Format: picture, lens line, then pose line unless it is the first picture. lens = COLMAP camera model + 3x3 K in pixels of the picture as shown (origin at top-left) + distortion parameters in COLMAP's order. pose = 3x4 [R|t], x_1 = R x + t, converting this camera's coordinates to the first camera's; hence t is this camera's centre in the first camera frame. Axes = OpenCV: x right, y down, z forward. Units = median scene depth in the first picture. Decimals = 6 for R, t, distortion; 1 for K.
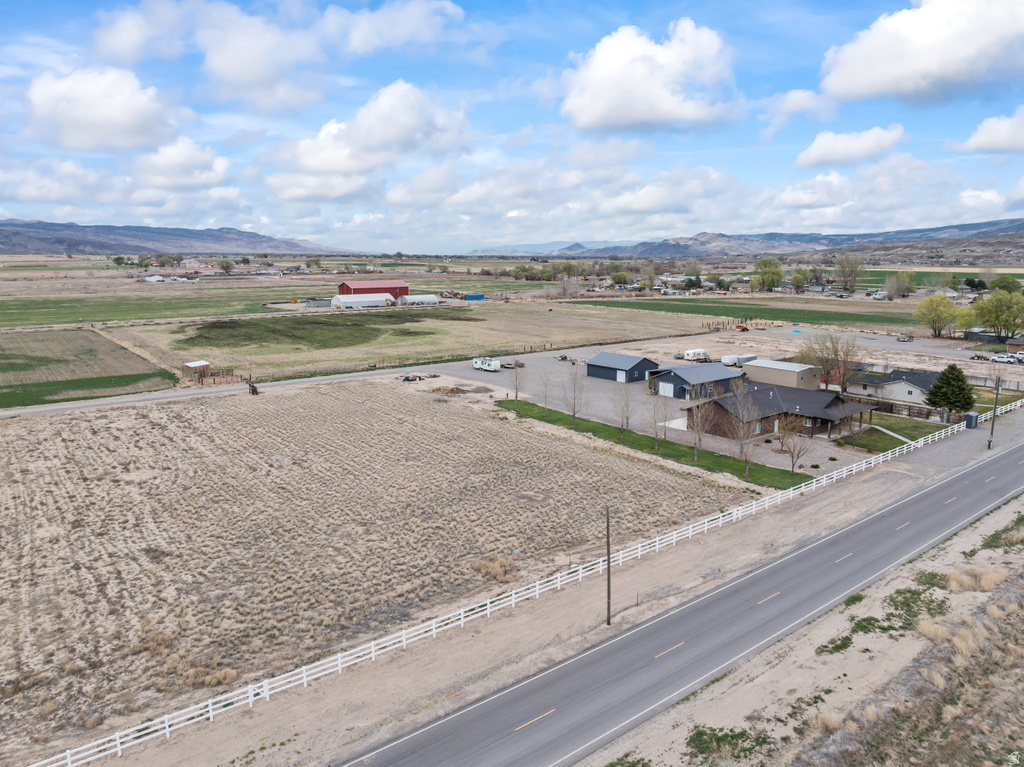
lens RADIAL K [[721.3, 0, 516.0], [0, 721.3, 379.7], [0, 0, 1]] dist [-0.045308, 0.014783]
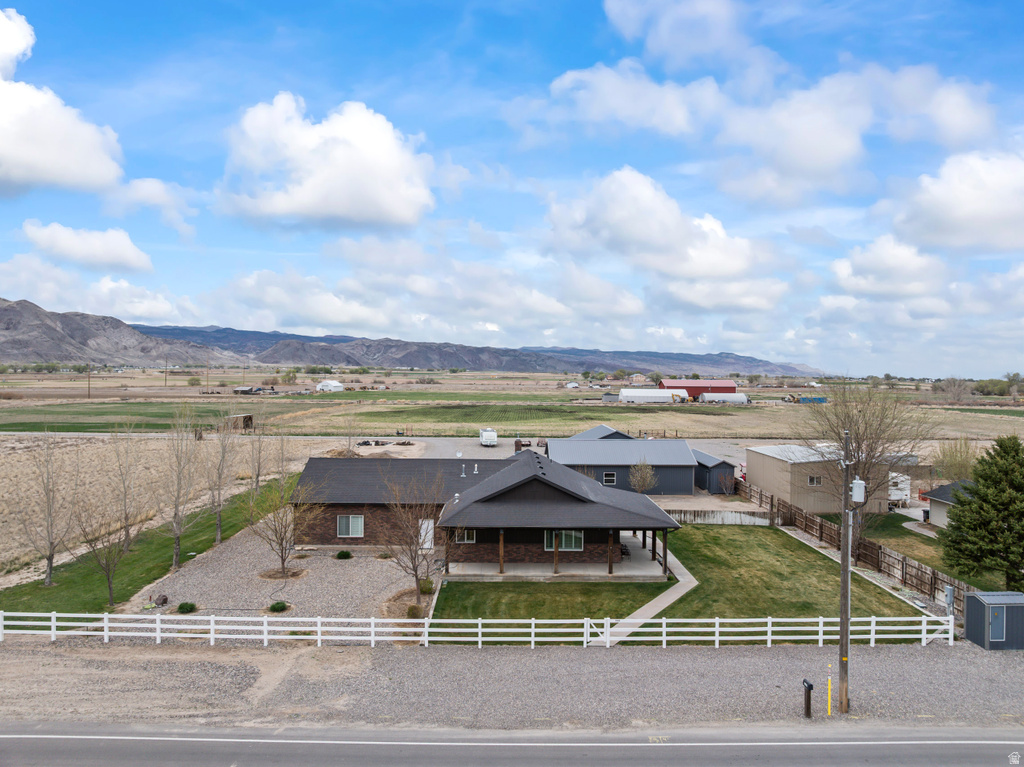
lens RADIAL K [[721.3, 0, 516.1], [0, 721.3, 367.2], [0, 0, 1]] dist [-0.045308, 0.014783]
pose [[0.787347, -0.001277, -0.616509, 0.664769], [-0.114567, 0.982276, -0.148349, 0.021488], [0.605772, 0.187433, 0.773246, 0.637651]]
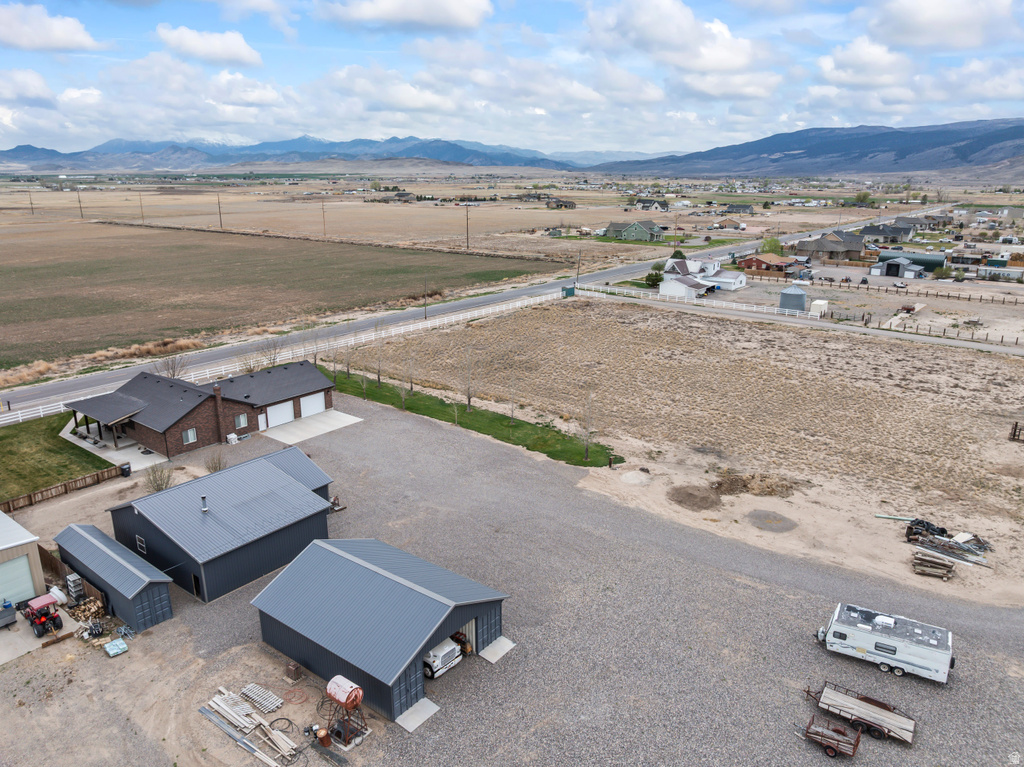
lens RADIAL K [[721.3, 0, 518.1], [0, 721.3, 377.7], [0, 0, 1]] dist [-0.045308, 0.014783]
pose [[-0.968722, 0.060956, -0.240547, 0.223499], [-0.049397, 0.902593, 0.427652, -0.323582], [0.243184, 0.426157, -0.871350, 1.730690]]
